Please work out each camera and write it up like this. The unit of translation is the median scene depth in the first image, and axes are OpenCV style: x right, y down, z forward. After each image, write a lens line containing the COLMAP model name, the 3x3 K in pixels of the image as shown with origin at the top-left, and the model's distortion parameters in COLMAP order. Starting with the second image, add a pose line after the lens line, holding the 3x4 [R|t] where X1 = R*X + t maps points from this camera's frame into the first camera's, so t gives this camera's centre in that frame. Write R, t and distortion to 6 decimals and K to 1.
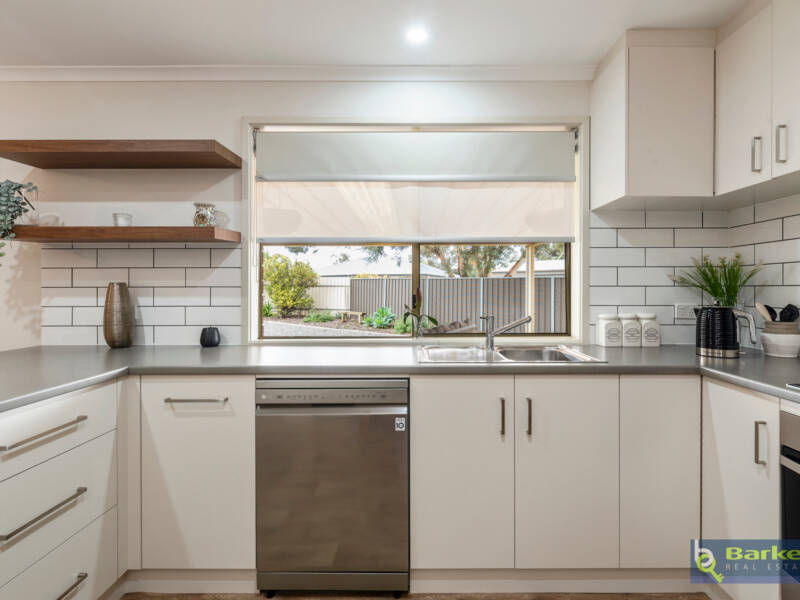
lens RADIAL K [[393.5, 0, 404.3], [0, 393.5, 295.4], [0, 0, 1]] dist [0.003011, 0.000263]
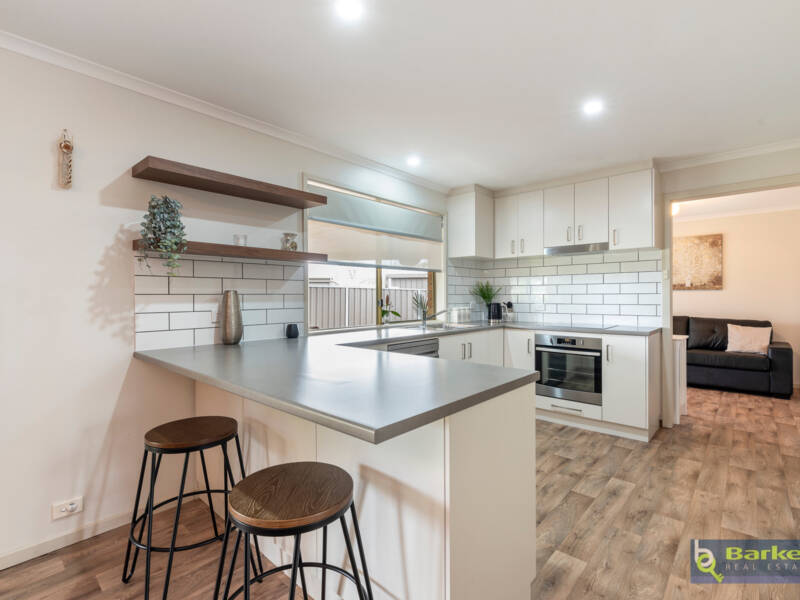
lens RADIAL K [[393.5, 0, 404.3], [0, 393.5, 295.4], [0, 0, 1]] dist [0.003011, 0.000263]
pose [[0.664938, 0.000179, 0.746899, -1.226131], [0.012963, 0.999847, -0.011780, 0.003121], [-0.746786, 0.017515, 0.664833, -0.189439]]
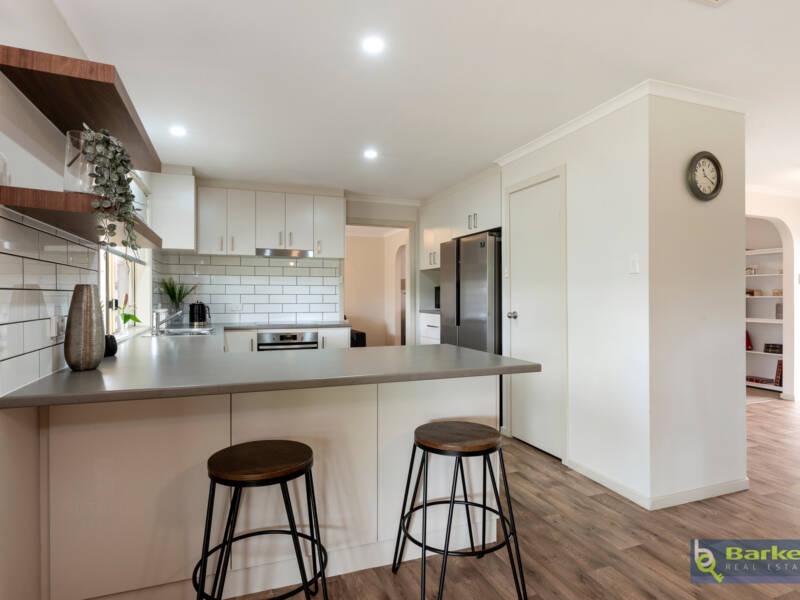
lens RADIAL K [[452.2, 0, 400.0], [0, 452.2, 300.0], [0, 0, 1]] dist [-0.016960, 0.000308]
pose [[-0.358578, -0.008693, 0.933459, -1.685477], [0.009389, 0.999872, 0.012918, -0.009414], [-0.933452, 0.013396, -0.358451, 0.717133]]
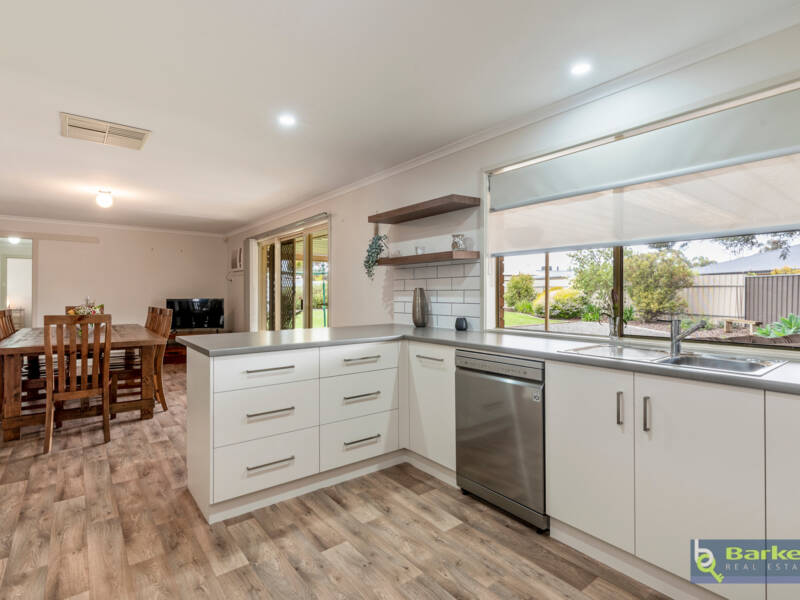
lens RADIAL K [[414.2, 0, 397.9], [0, 414.2, 296.2], [0, 0, 1]] dist [0.000426, -0.000415]
pose [[0.615382, 0.005401, -0.788210, 0.574661], [-0.007560, 0.999971, 0.000950, 0.001710], [0.788192, 0.005374, 0.615405, -0.140444]]
